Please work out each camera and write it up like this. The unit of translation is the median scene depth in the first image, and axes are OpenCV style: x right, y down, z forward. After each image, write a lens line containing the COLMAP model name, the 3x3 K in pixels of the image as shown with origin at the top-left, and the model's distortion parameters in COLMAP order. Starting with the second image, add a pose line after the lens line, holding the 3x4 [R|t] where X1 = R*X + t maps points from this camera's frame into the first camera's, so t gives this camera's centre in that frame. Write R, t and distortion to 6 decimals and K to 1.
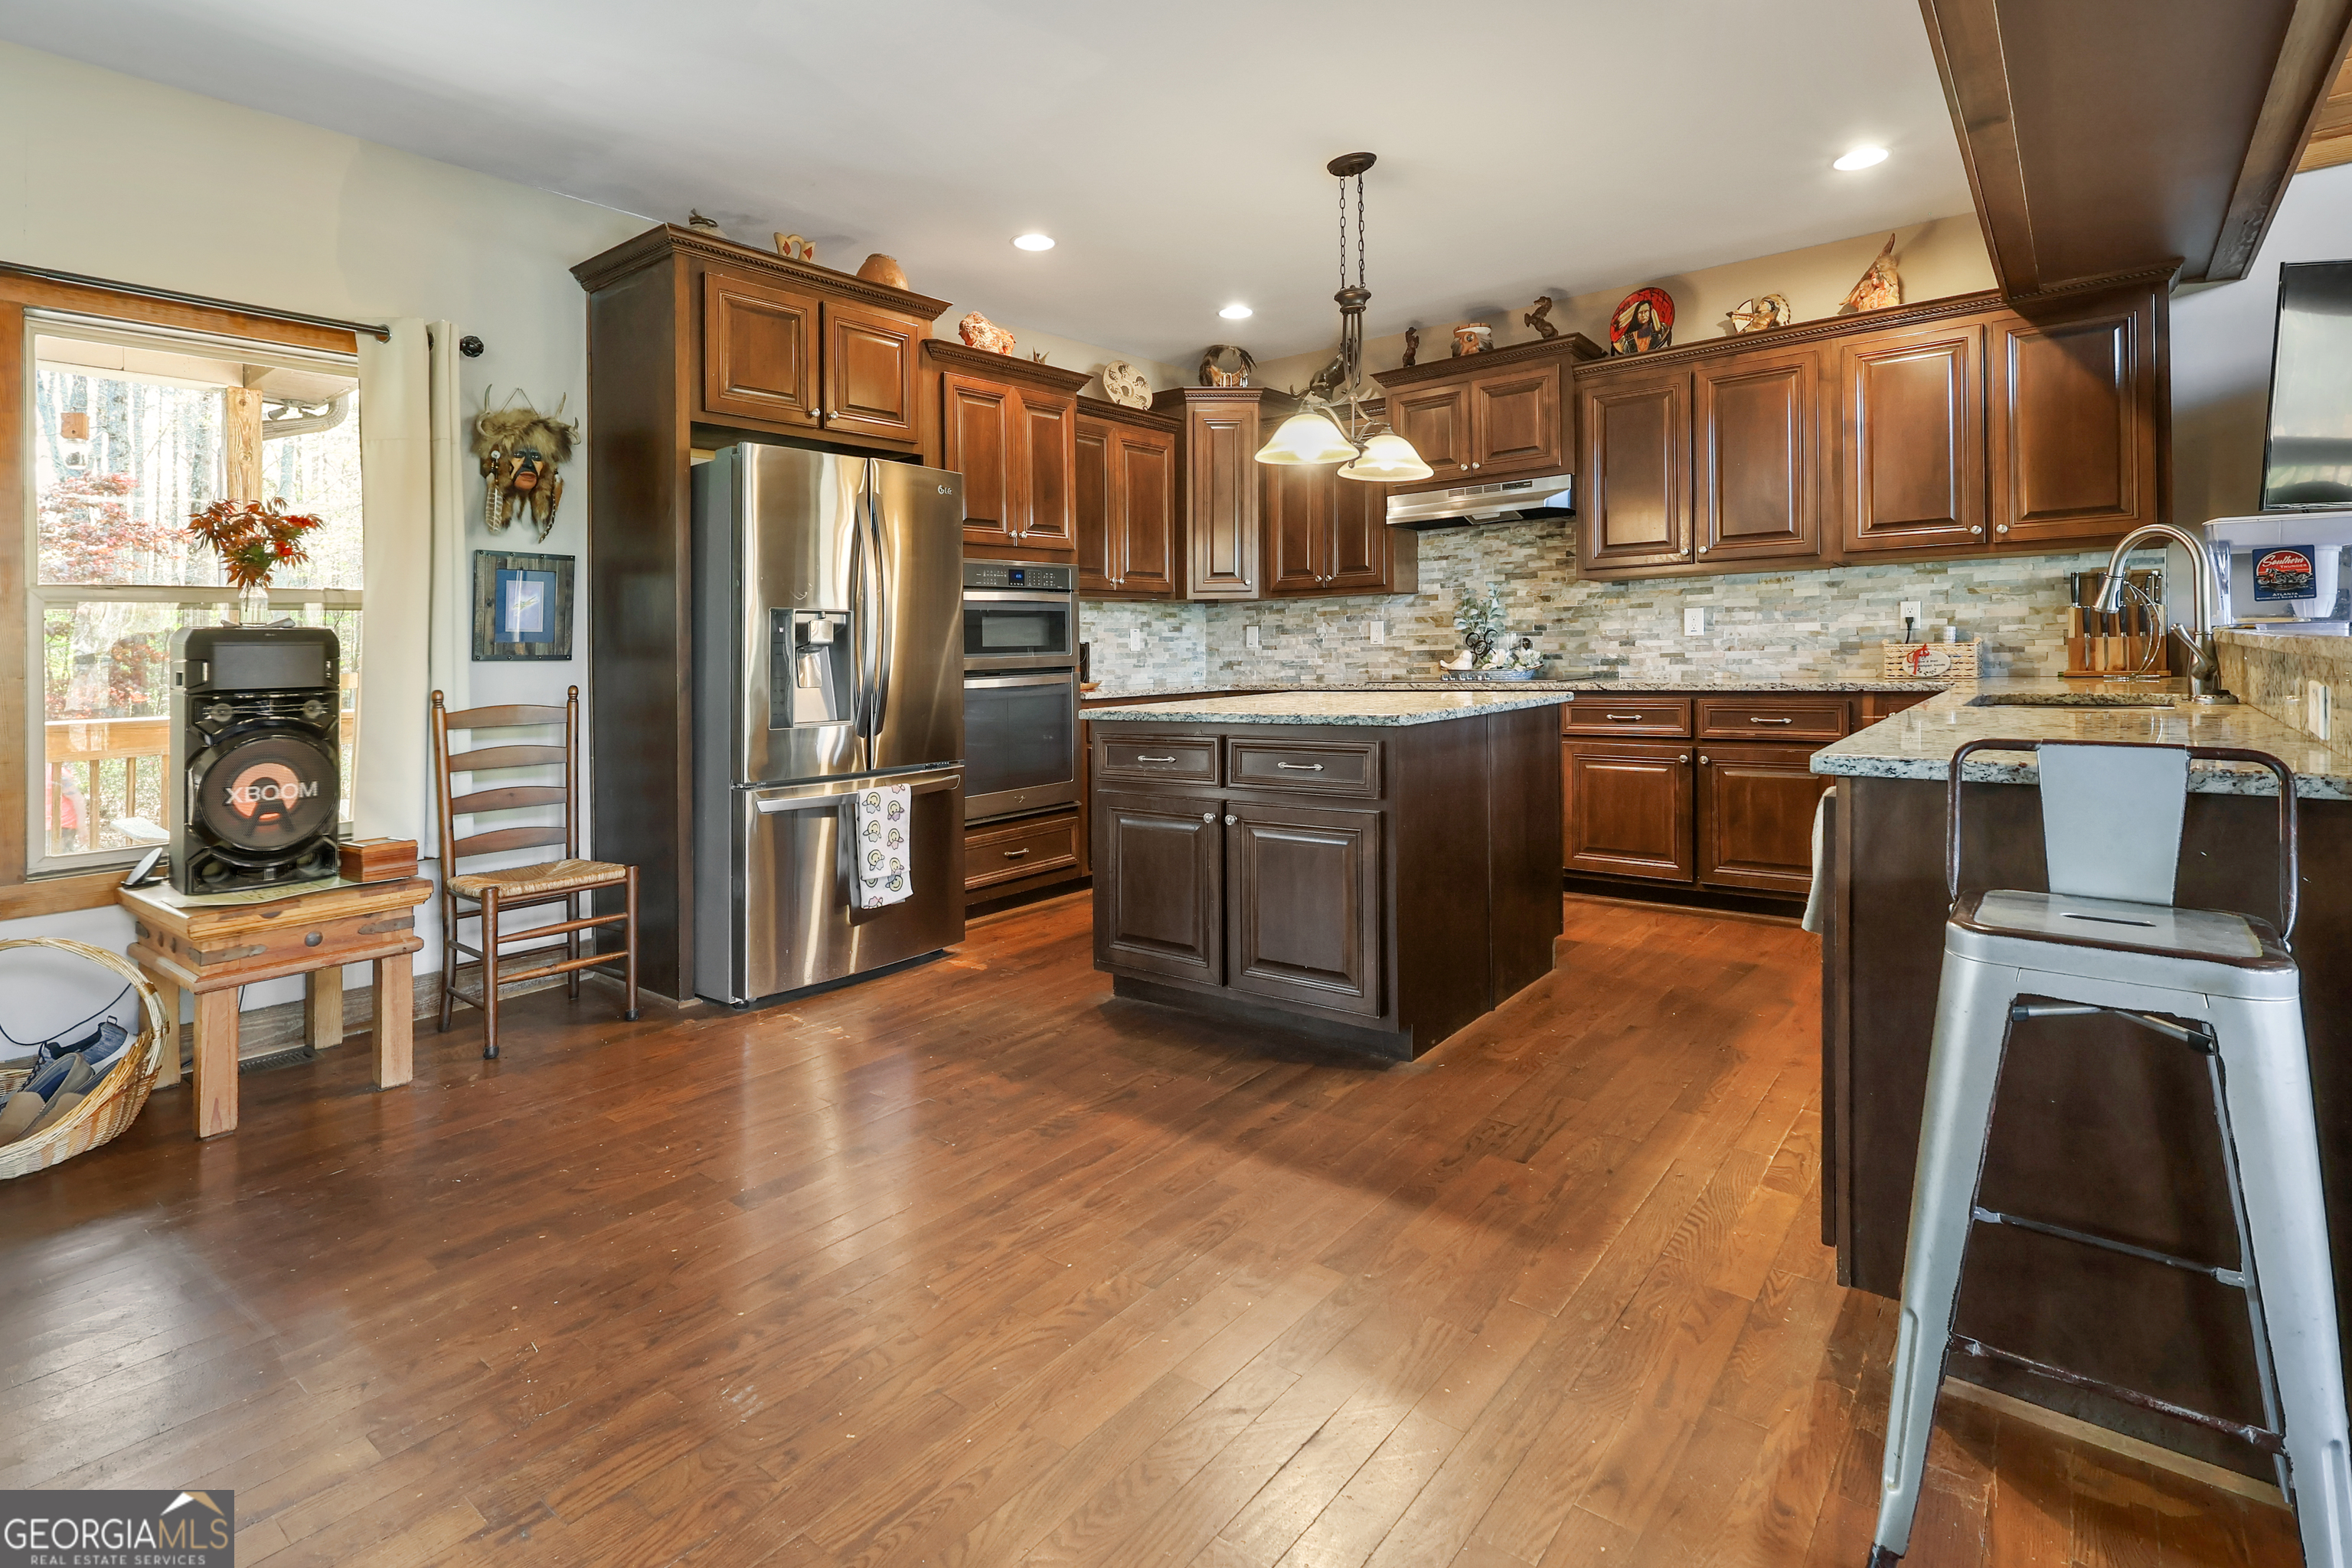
lens RADIAL K [[1140.6, 0, 1174.2], [0, 1140.6, 622.7], [0, 0, 1]] dist [0.001355, 0.002590]
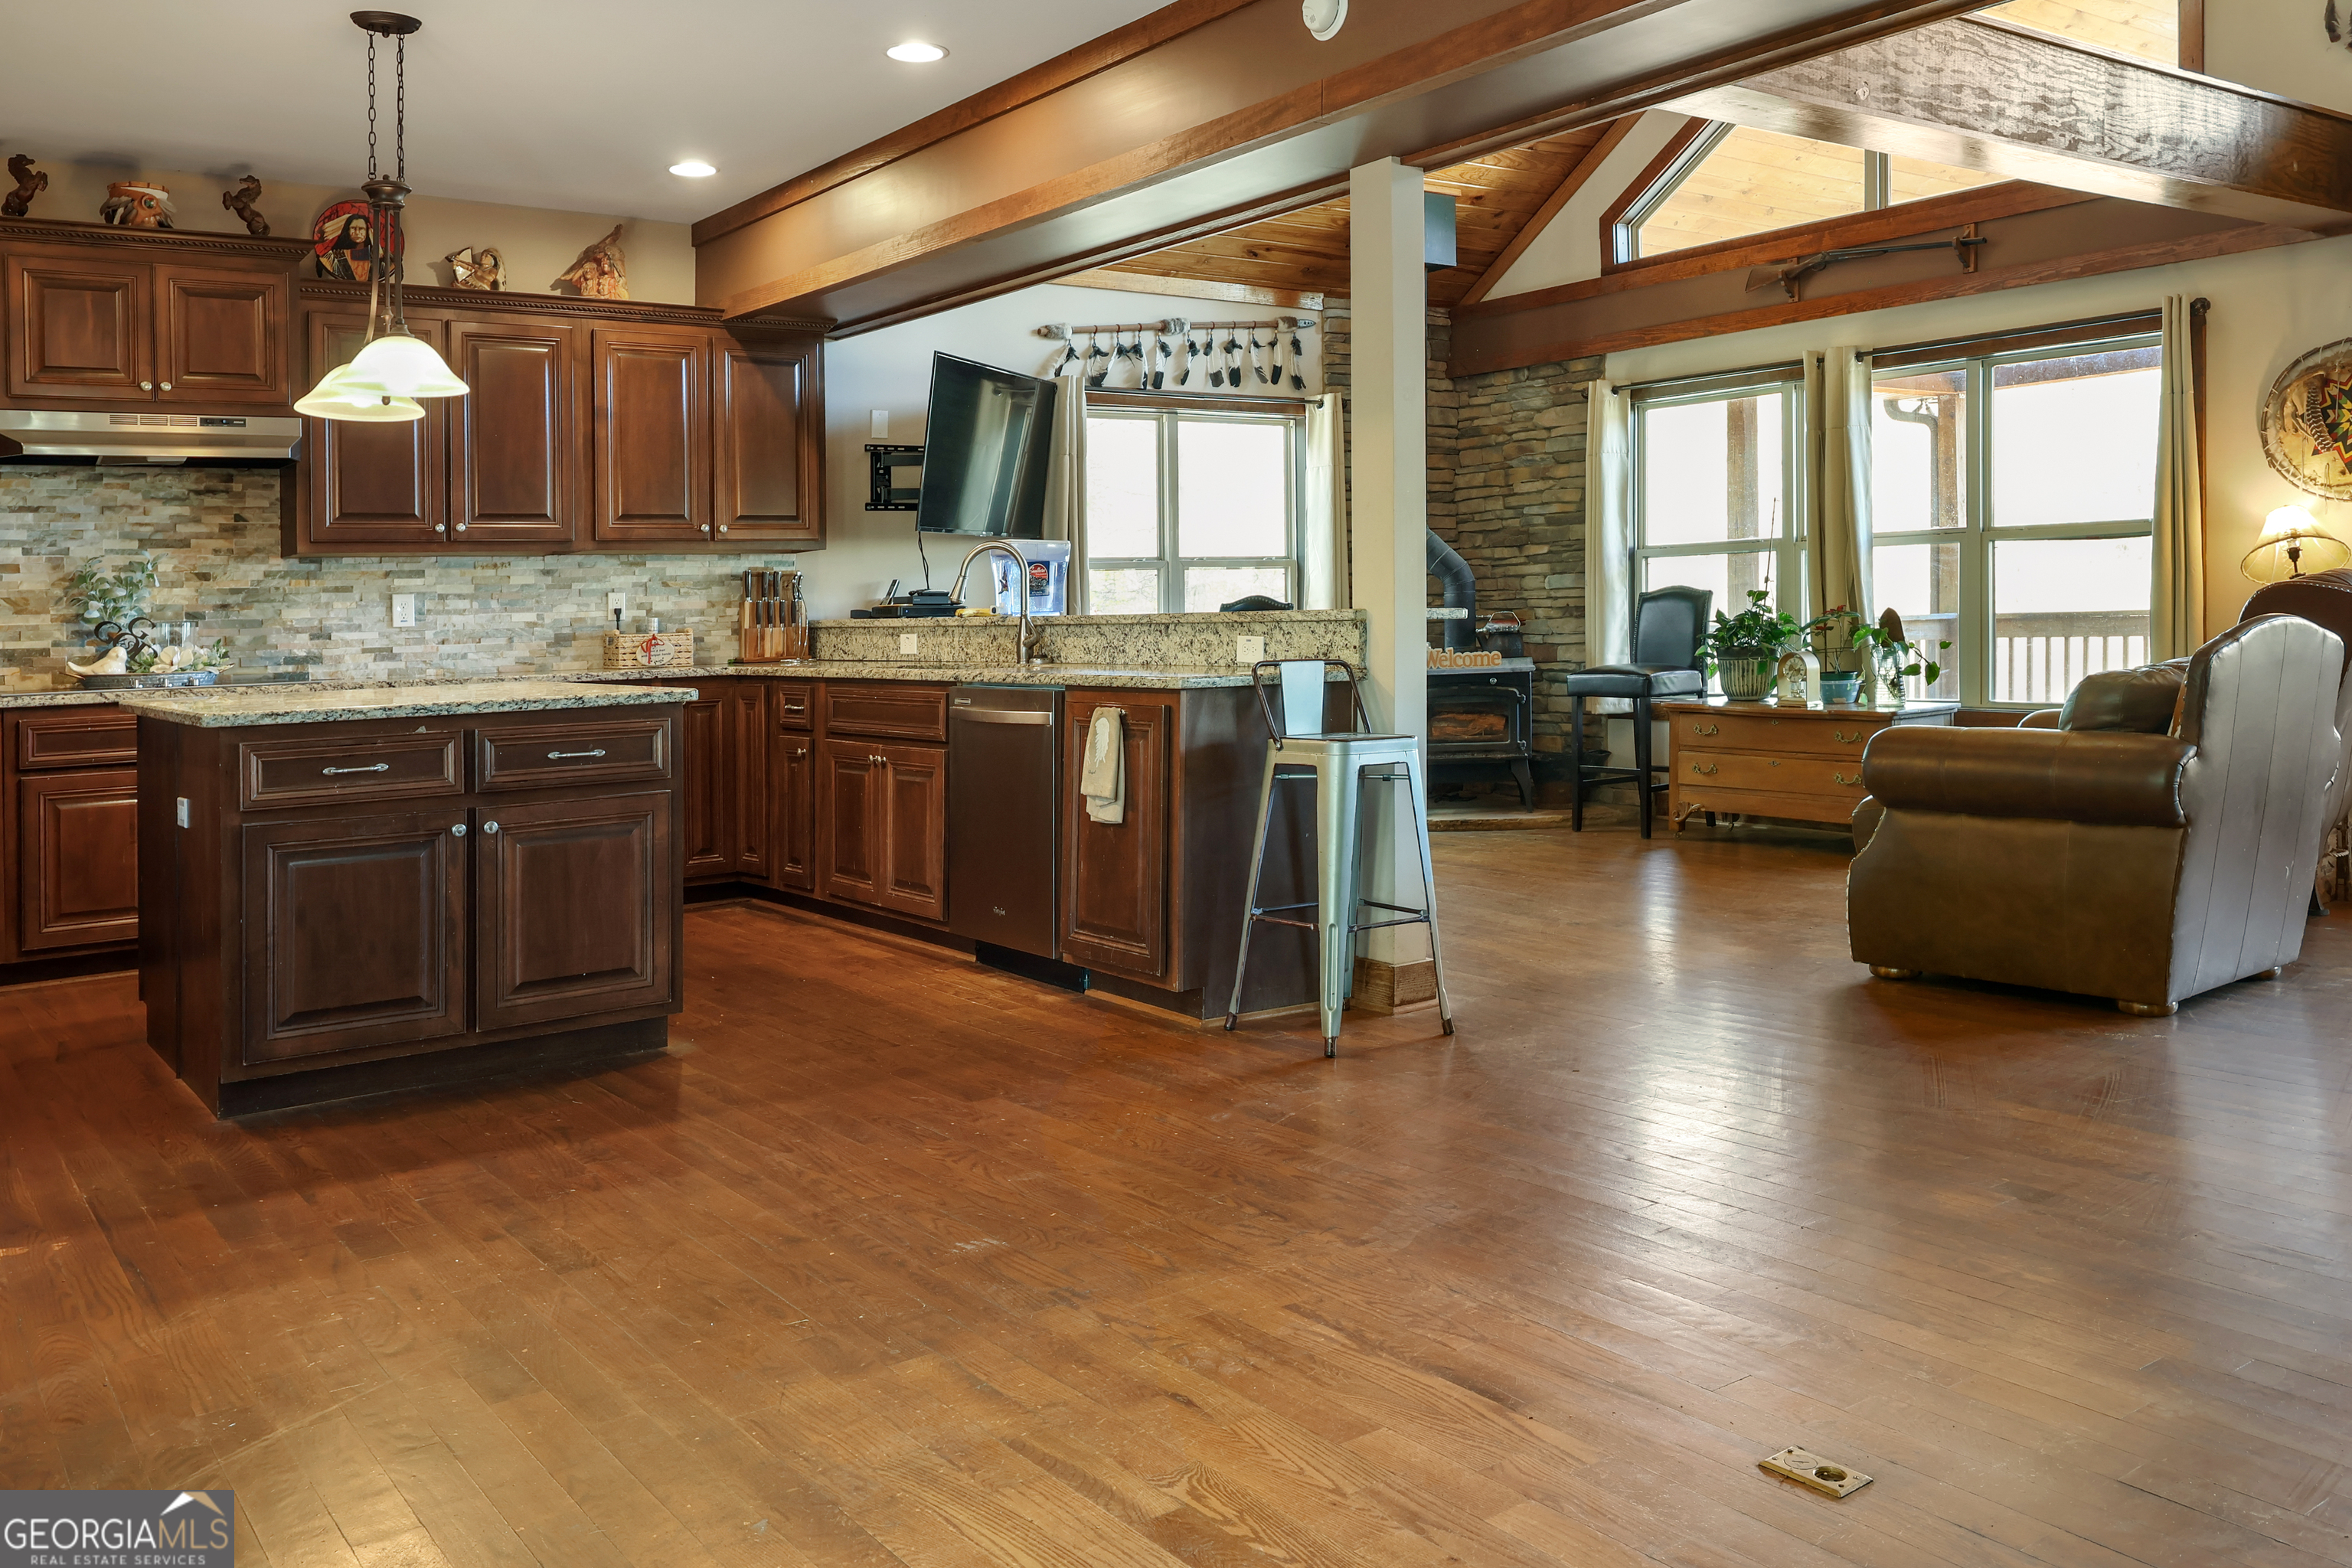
lens RADIAL K [[1856.8, 0, 1107.7], [0, 1856.8, 638.1], [0, 0, 1]] dist [0.007346, -0.012759]
pose [[0.283742, 0.004096, 0.958892, -0.897808], [-0.002315, 0.999991, -0.003587, 0.029447], [-0.958898, -0.001202, 0.283749, 0.140511]]
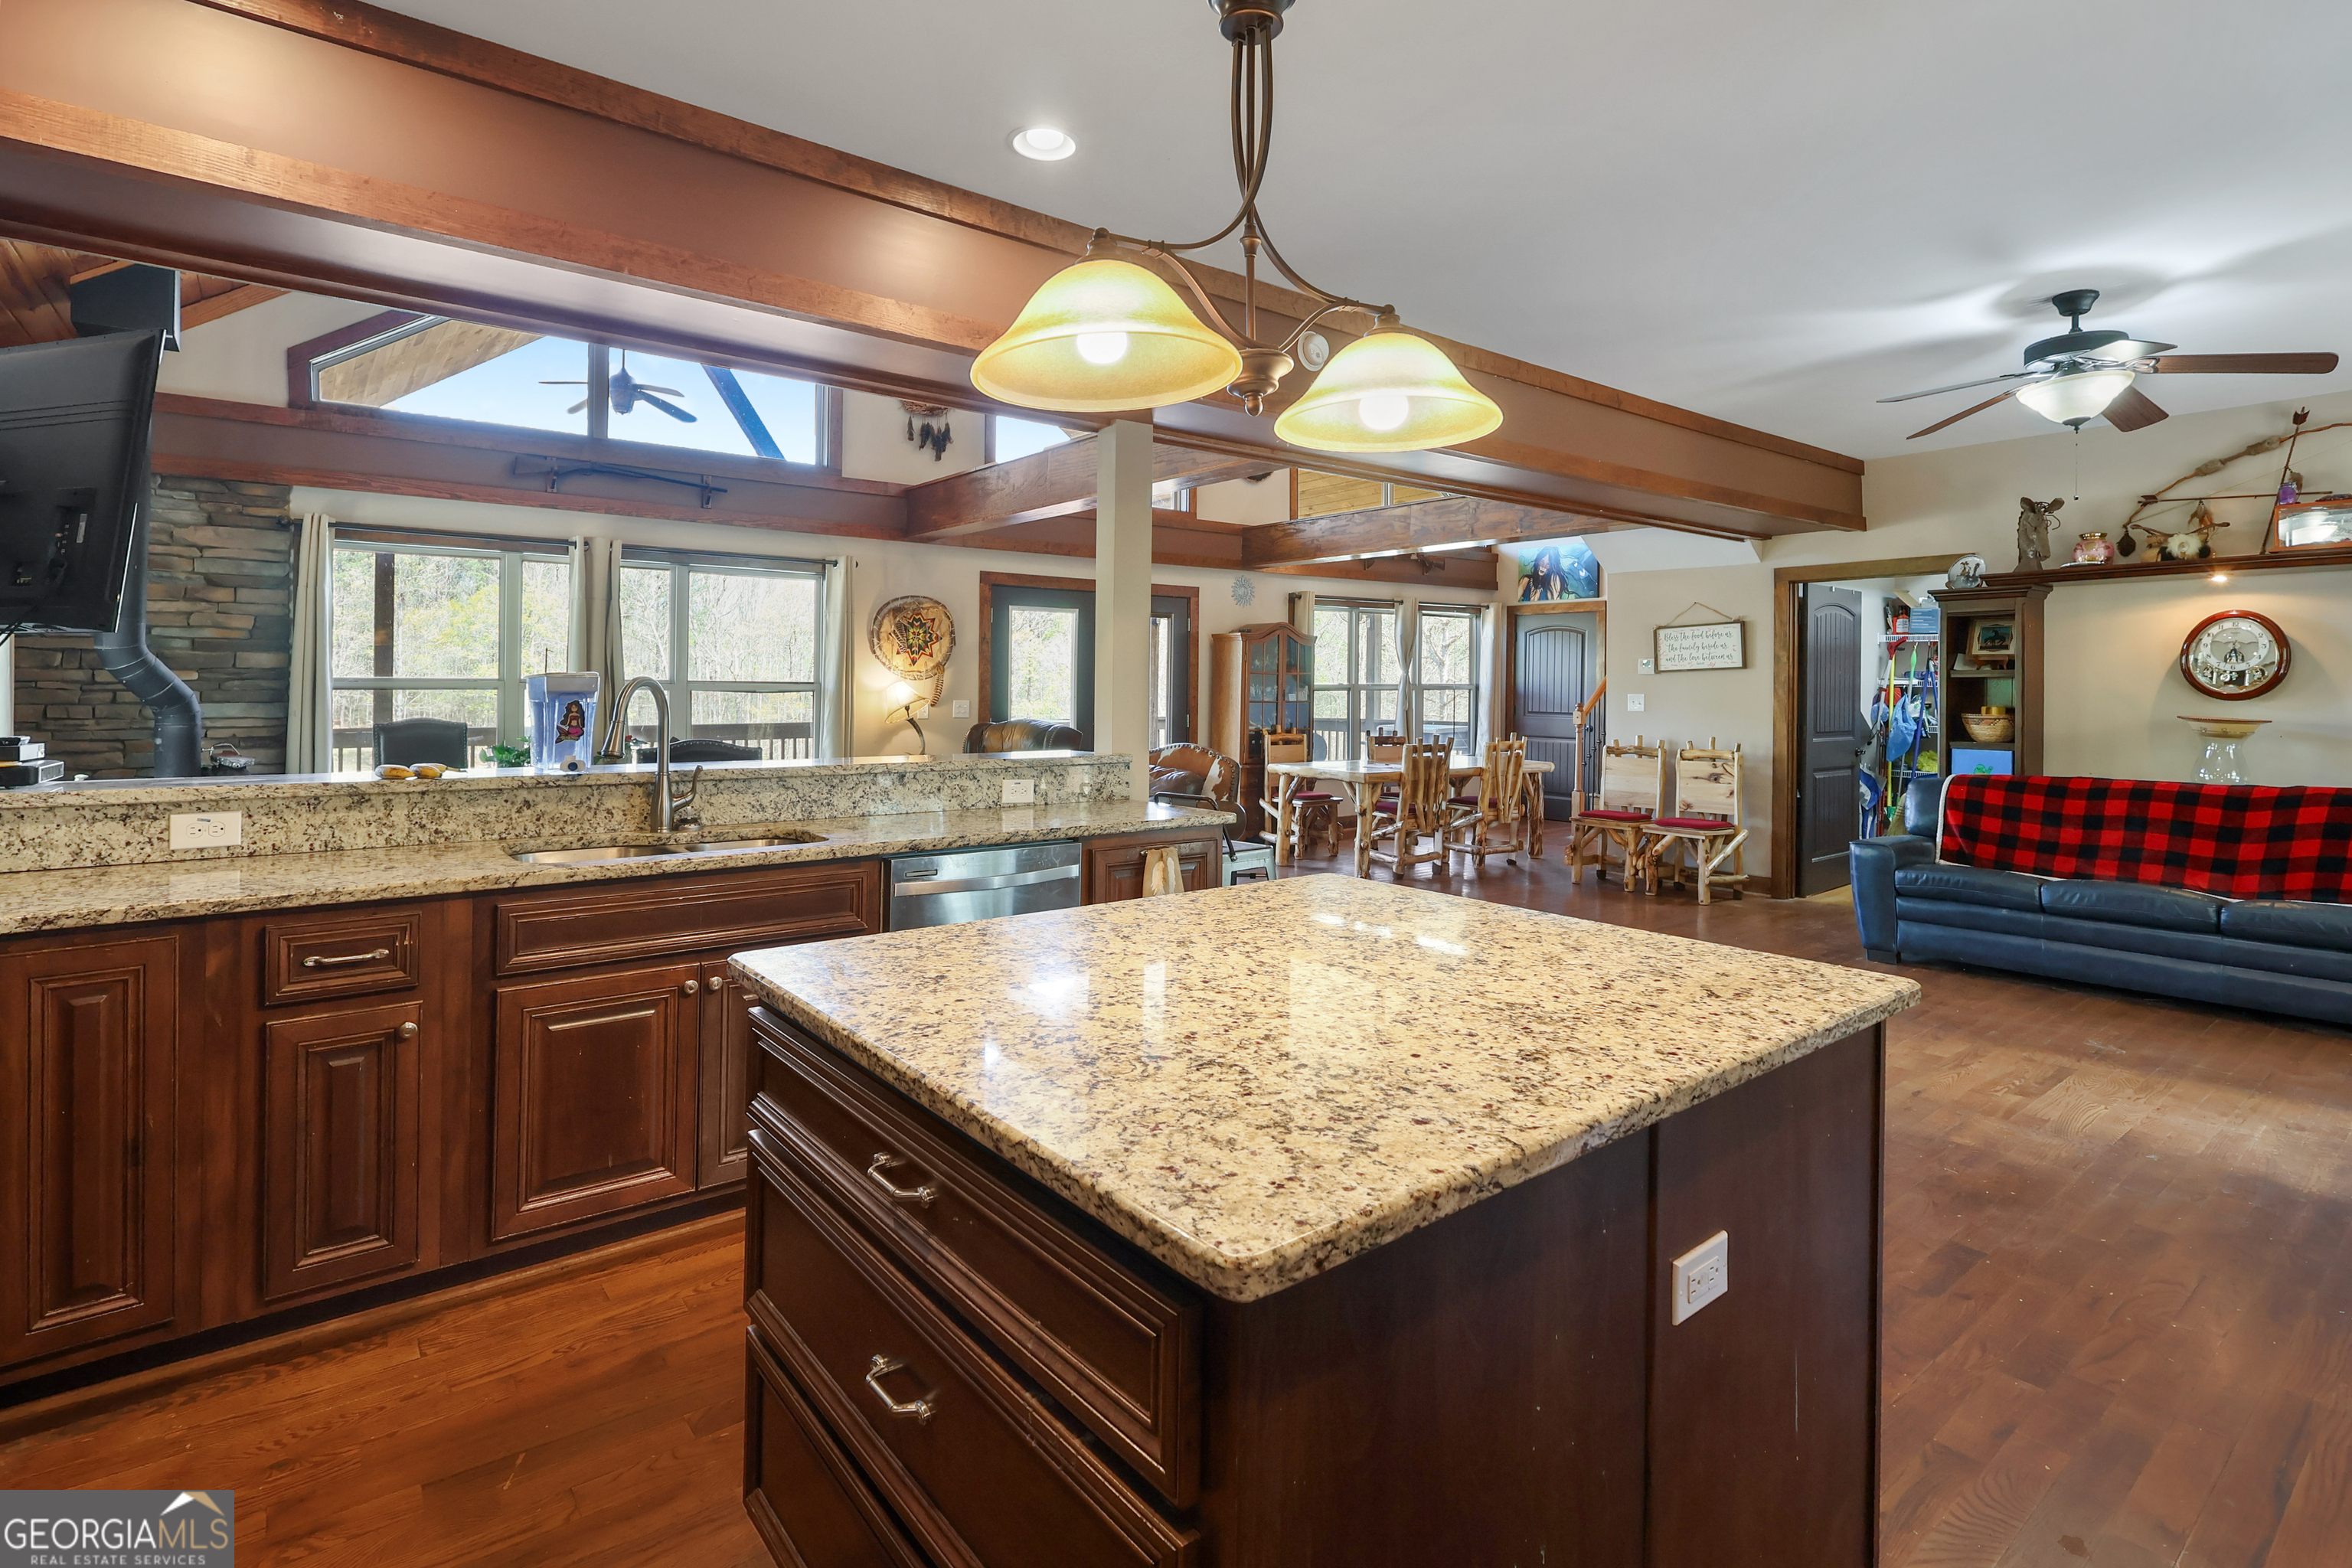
lens RADIAL K [[1140.6, 0, 1206.2], [0, 1140.6, 697.0], [0, 0, 1]] dist [0.001355, 0.002590]
pose [[-0.975686, 0.017359, 0.218485, 0.063128], [0.013305, 0.999711, -0.020016, -0.025328], [-0.218769, -0.016622, -0.975635, 1.329097]]
